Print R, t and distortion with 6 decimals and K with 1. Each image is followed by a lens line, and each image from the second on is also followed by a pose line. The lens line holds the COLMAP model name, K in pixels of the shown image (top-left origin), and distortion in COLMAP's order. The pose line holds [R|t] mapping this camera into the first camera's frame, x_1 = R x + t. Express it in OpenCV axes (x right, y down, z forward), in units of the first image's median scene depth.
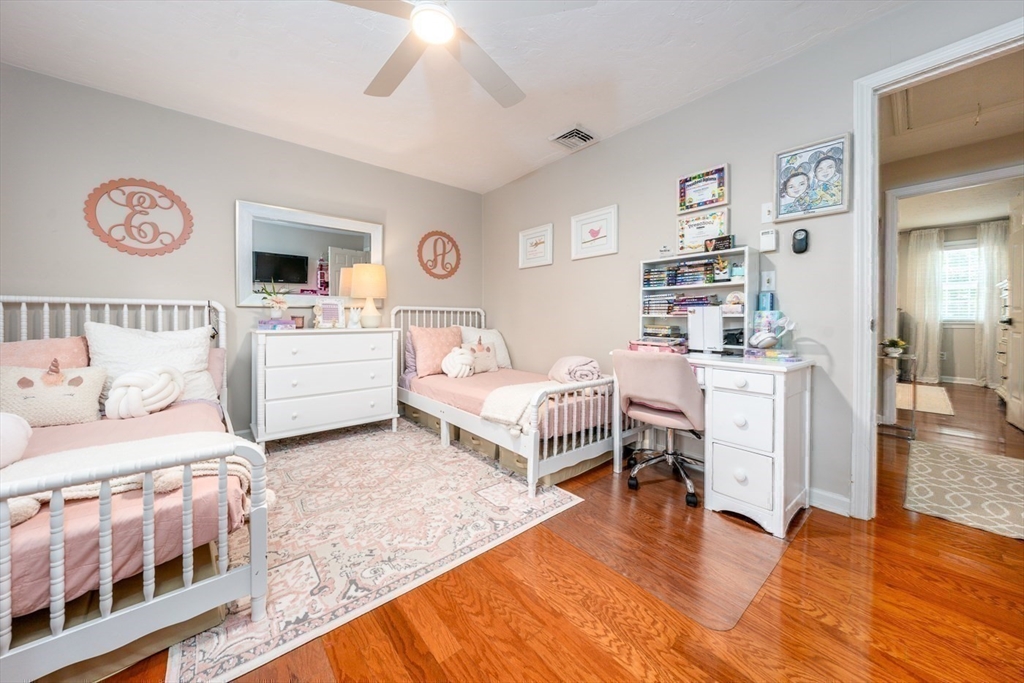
lens RADIAL K [[361.9, 0, 509.8], [0, 361.9, 320.3], [0, 0, 1]] dist [-0.010963, -0.000028]
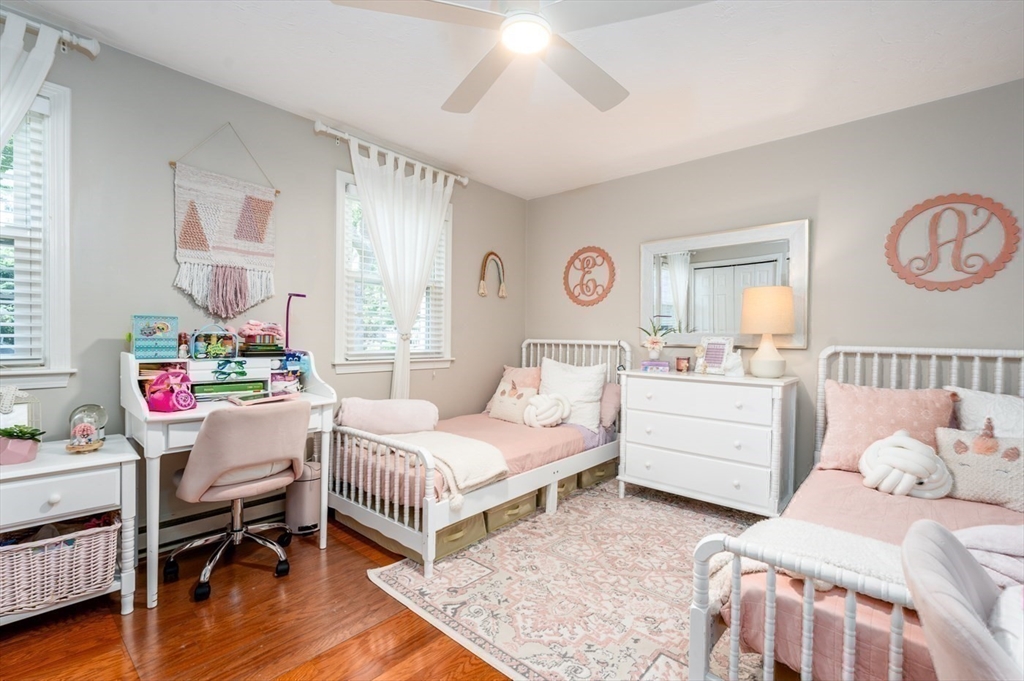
lens RADIAL K [[450.4, 0, 510.6], [0, 450.4, 337.1], [0, 0, 1]] dist [-0.000624, -0.000116]
pose [[0.136568, -0.000779, -0.990630, 0.530055], [-0.019586, 0.999802, -0.003486, -0.057658], [0.990437, 0.019878, 0.136525, 0.504343]]
